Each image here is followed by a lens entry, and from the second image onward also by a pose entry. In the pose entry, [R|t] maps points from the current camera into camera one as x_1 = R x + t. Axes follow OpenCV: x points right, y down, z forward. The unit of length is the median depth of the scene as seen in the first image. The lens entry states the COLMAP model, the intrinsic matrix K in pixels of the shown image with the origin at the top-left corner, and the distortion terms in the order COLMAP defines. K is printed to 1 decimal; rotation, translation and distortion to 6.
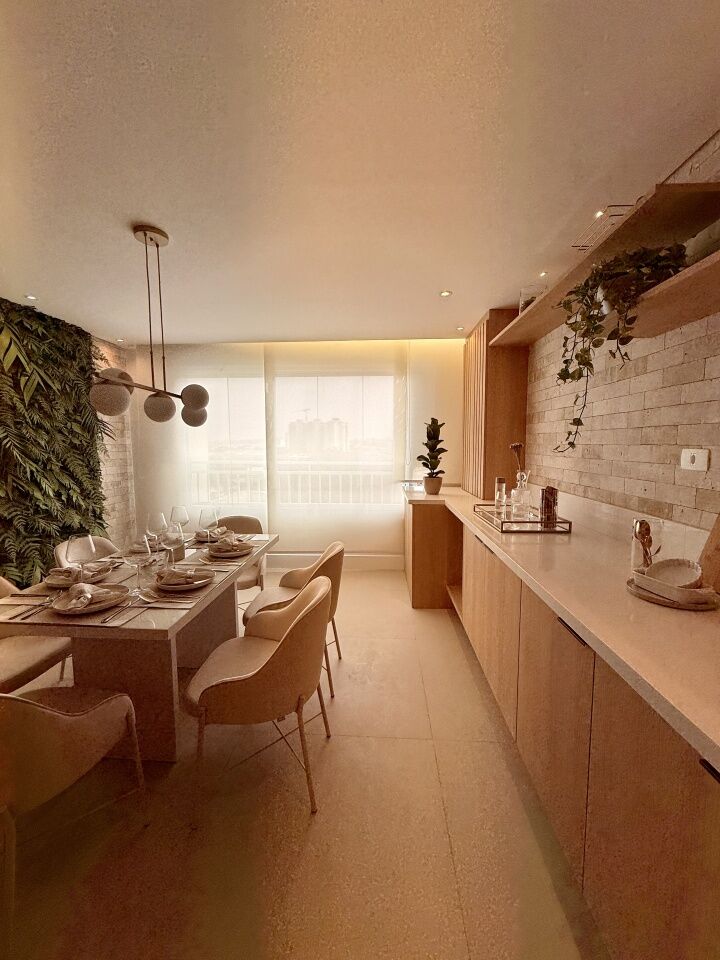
lens RADIAL K [[380.3, 0, 361.8], [0, 380.3, 475.9], [0, 0, 1]] dist [-0.002385, 0.000028]
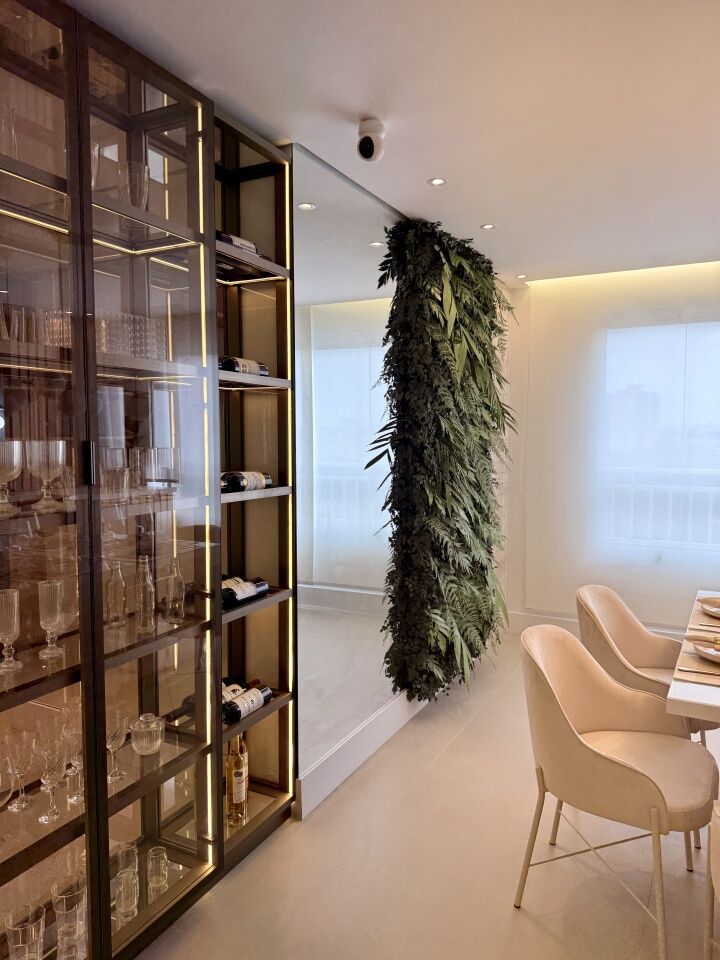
lens RADIAL K [[665.0, 0, 355.3], [0, 665.0, 479.3], [0, 0, 1]] dist [0.072609, -0.004407]
pose [[0.908592, 0.029927, -0.416612, -0.508924], [-0.036327, 0.999312, -0.007441, 0.003363], [0.416103, 0.021896, 0.909054, -0.173683]]
